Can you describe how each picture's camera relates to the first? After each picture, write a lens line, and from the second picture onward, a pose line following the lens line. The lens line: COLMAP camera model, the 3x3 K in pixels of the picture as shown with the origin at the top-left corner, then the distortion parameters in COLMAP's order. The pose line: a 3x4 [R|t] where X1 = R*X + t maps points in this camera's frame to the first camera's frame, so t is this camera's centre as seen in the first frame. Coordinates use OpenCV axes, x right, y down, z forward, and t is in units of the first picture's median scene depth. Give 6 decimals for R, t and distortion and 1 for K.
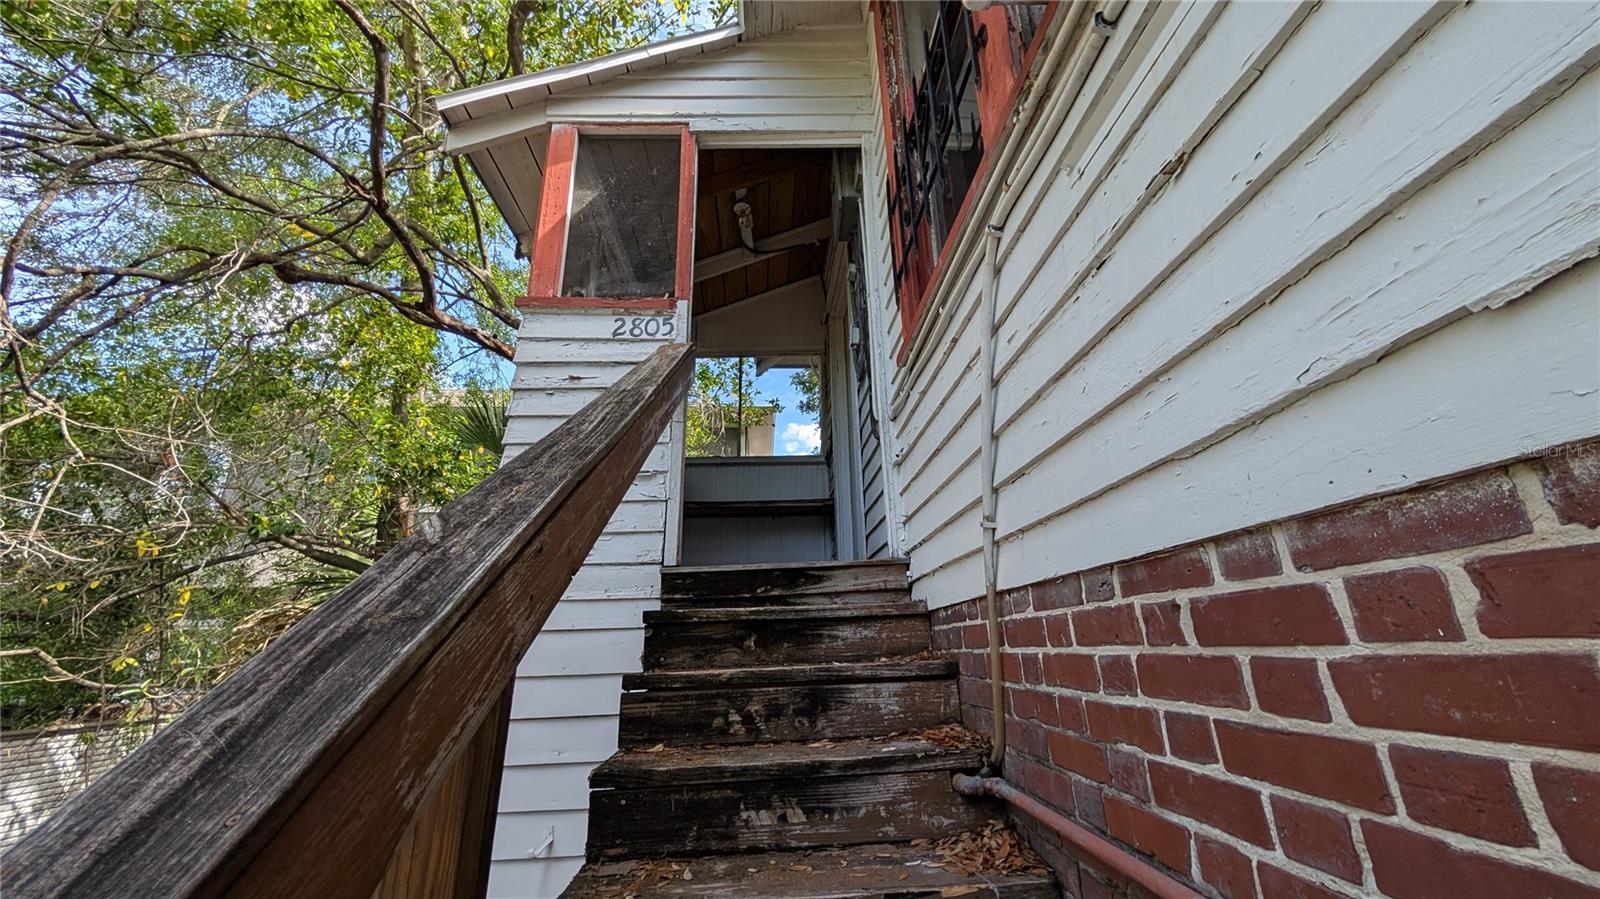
lens RADIAL K [[602.0, 0, 800.0], [0, 602.0, 449.5], [0, 0, 1]] dist [0.022961, 0.000029]
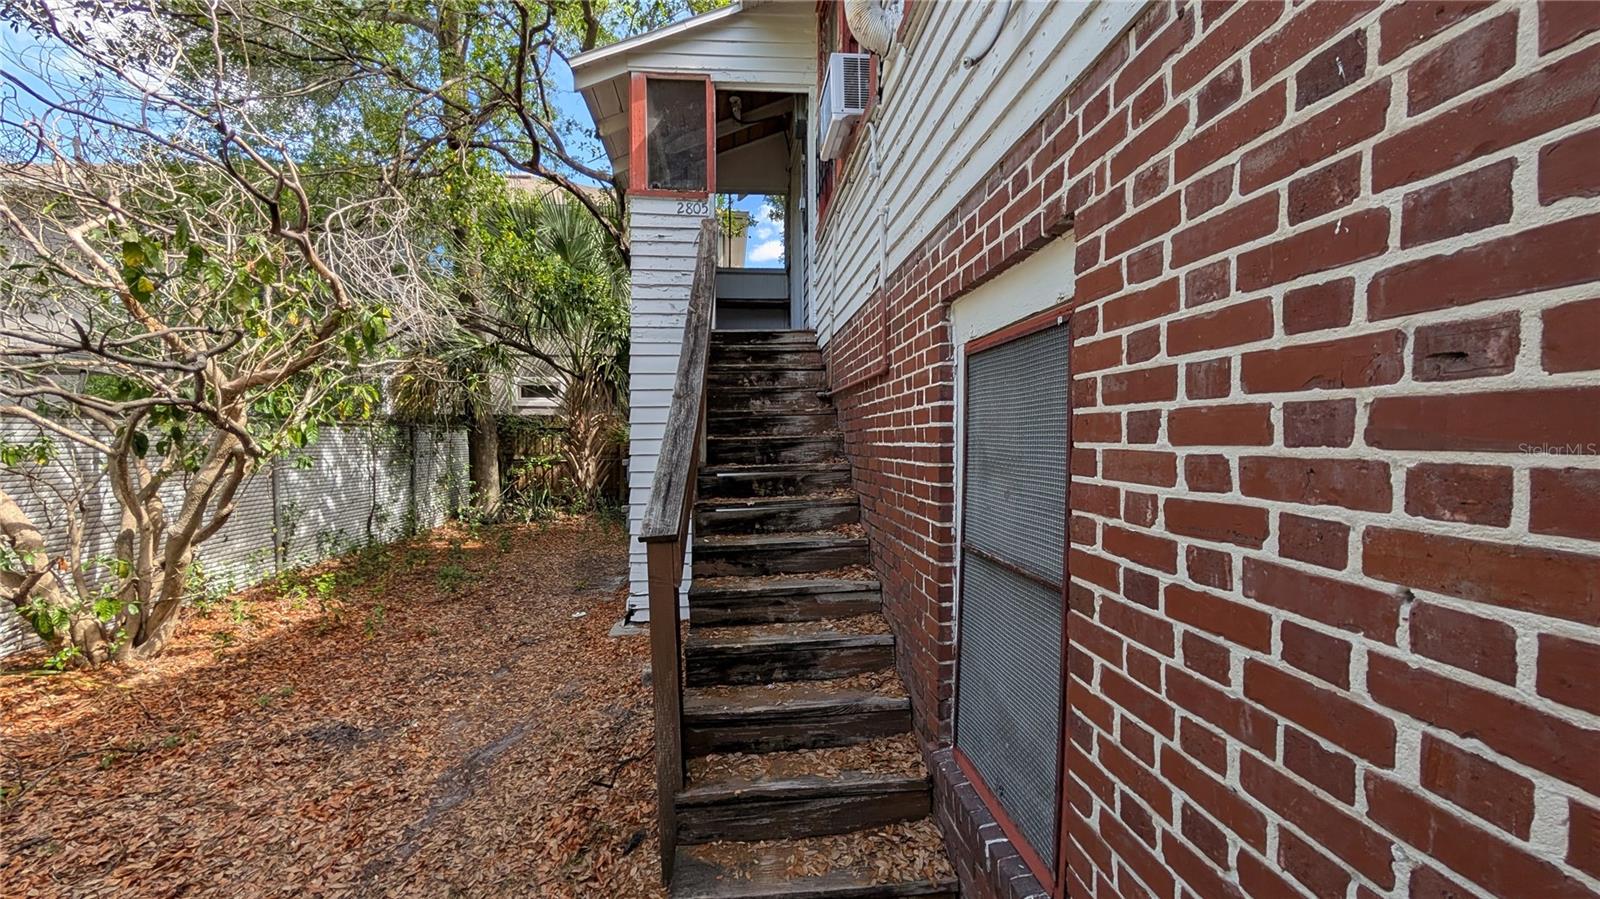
lens RADIAL K [[602.0, 0, 800.0], [0, 602.0, 449.5], [0, 0, 1]] dist [0.022961, 0.000029]
pose [[0.998021, 0.019098, 0.059912, -0.009915], [-0.037896, 0.942979, 0.330688, -0.114476], [-0.050180, -0.332304, 0.941836, -1.050270]]
